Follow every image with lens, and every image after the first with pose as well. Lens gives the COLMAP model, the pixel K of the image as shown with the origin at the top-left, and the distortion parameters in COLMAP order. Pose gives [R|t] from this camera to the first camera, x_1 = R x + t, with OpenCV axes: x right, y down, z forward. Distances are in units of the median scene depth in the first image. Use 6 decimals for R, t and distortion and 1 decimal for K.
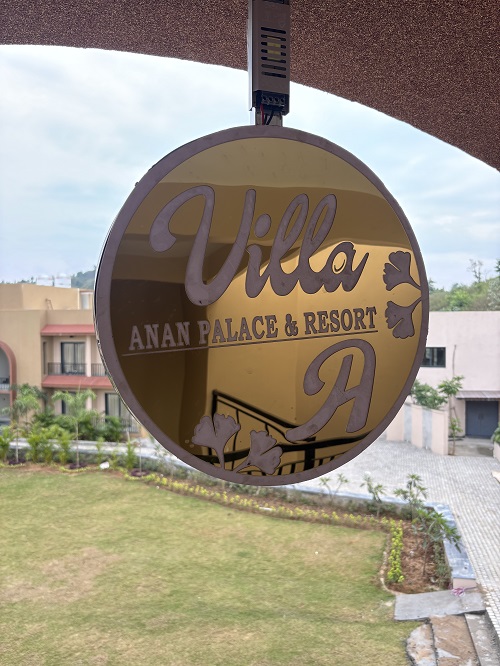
lens RADIAL K [[514.1, 0, 250.0], [0, 514.1, 333.0], [0, 0, 1]] dist [0.006799, 0.000116]
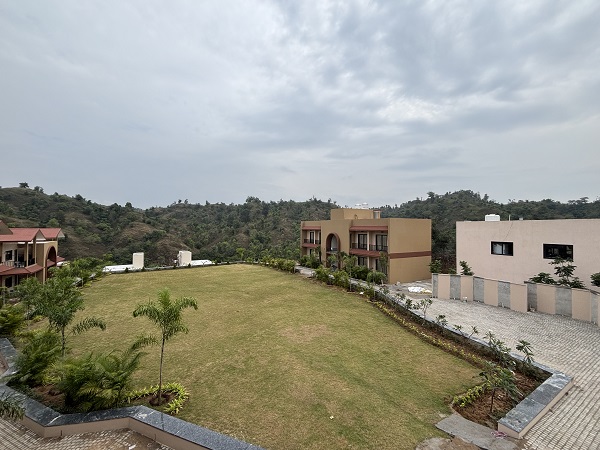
lens RADIAL K [[242.3, 0, 300.0], [0, 242.3, 225.0], [0, 0, 1]] dist [0.001624, -0.000079]
pose [[0.730897, 0.006280, -0.682459, 0.211052], [-0.022125, 0.999650, -0.014496, -0.000694], [0.682129, 0.025694, 0.730781, 0.094841]]
